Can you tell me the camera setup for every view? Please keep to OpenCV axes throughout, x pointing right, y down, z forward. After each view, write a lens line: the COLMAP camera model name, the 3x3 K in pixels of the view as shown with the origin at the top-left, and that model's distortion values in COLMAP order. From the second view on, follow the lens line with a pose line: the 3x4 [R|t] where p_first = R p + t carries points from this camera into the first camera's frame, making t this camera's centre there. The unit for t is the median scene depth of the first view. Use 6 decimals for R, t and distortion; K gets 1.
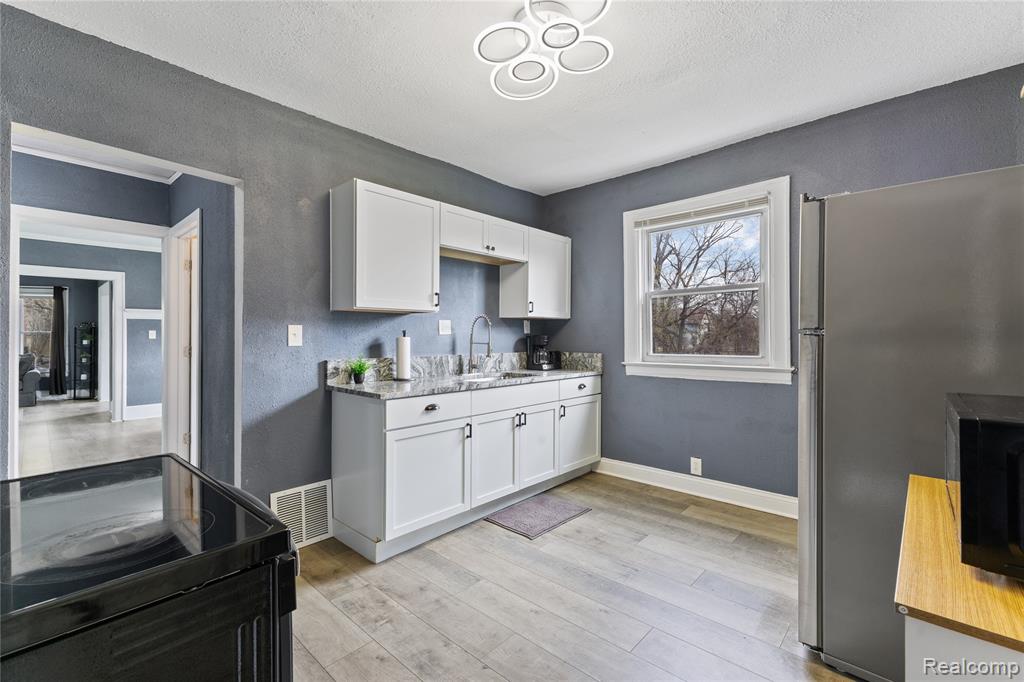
lens RADIAL K [[443.4, 0, 515.2], [0, 443.4, 338.3], [0, 0, 1]] dist [0.017498, -0.000219]
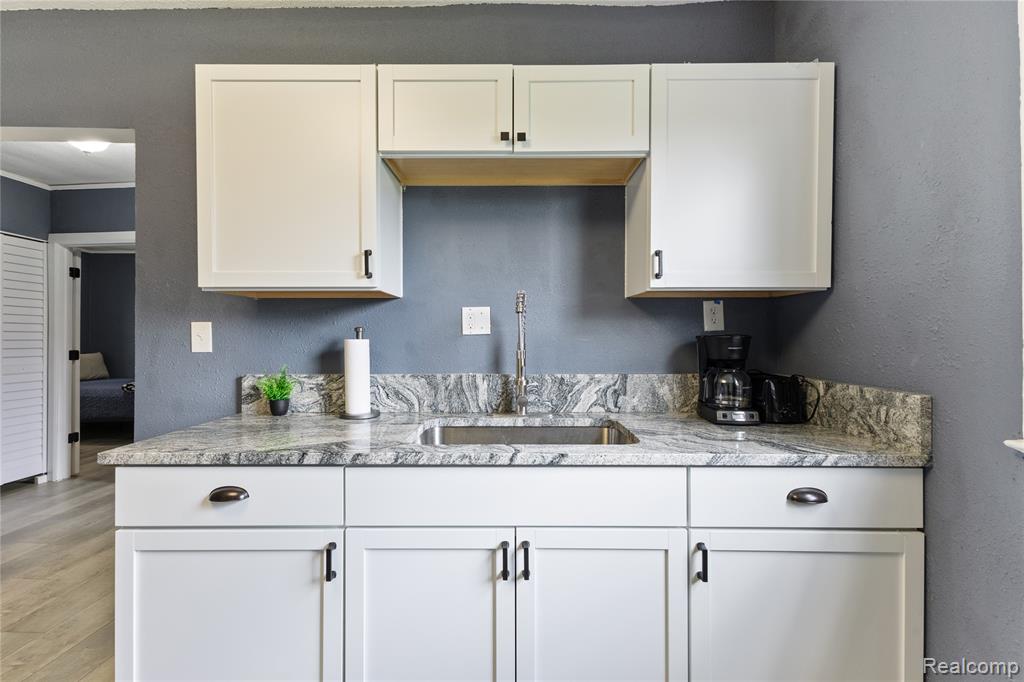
lens RADIAL K [[443.4, 0, 511.6], [0, 443.4, 341.0], [0, 0, 1]] dist [0.017498, -0.000219]
pose [[0.672936, 0.001179, -0.739700, 0.258161], [-0.001561, 0.999999, 0.000173, -0.000941], [0.739699, 0.001038, 0.672937, 0.670658]]
